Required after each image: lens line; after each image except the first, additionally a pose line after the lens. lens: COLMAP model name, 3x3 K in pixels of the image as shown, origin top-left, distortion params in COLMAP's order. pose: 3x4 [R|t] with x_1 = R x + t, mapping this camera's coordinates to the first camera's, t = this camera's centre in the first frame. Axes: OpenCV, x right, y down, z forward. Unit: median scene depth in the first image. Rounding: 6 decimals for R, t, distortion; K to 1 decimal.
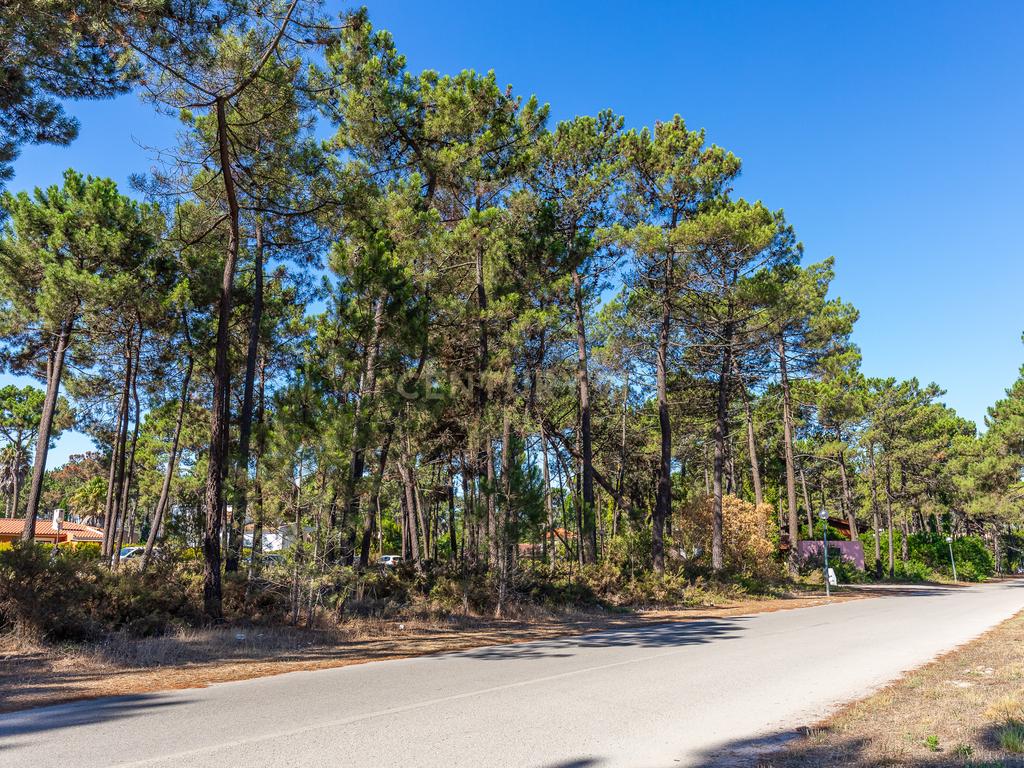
lens RADIAL K [[787.5, 0, 499.5], [0, 787.5, 379.0], [0, 0, 1]] dist [-0.001496, -0.004525]
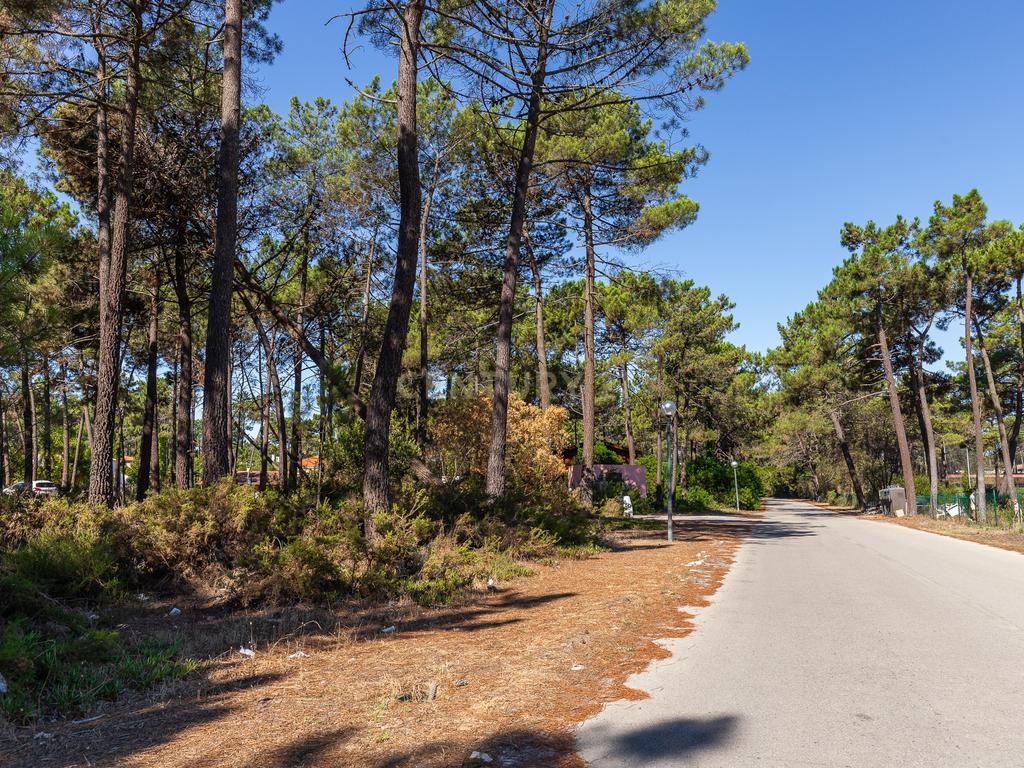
lens RADIAL K [[787.5, 0, 499.5], [0, 787.5, 379.0], [0, 0, 1]] dist [-0.001496, -0.004525]
pose [[0.958062, 0.036319, 0.284249, 0.066149], [-0.060594, 0.995182, 0.077076, 0.064143], [-0.280080, -0.091068, 0.955647, 0.264242]]
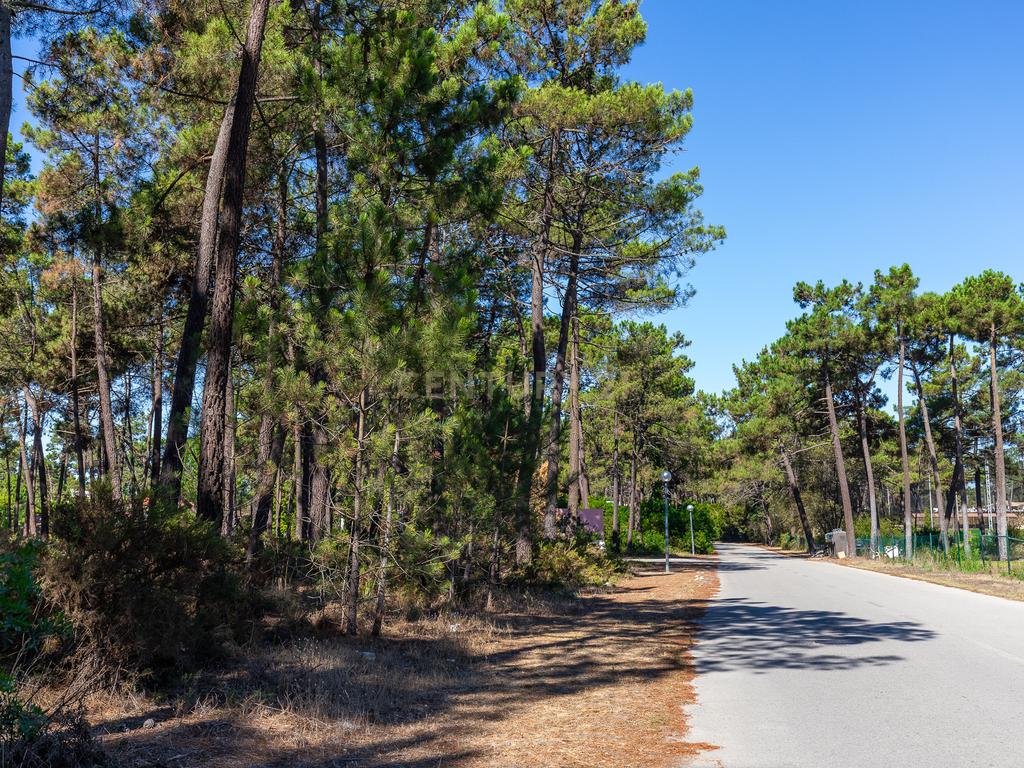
lens RADIAL K [[1011.3, 0, 512.0], [0, 1011.3, 384.0], [0, 0, 1]] dist [-0.002867, 0.003750]
pose [[0.911745, 0.051747, 0.407483, -0.102803], [-0.083638, 0.994638, 0.060828, 0.013315], [-0.402151, -0.089541, 0.911184, 0.055325]]
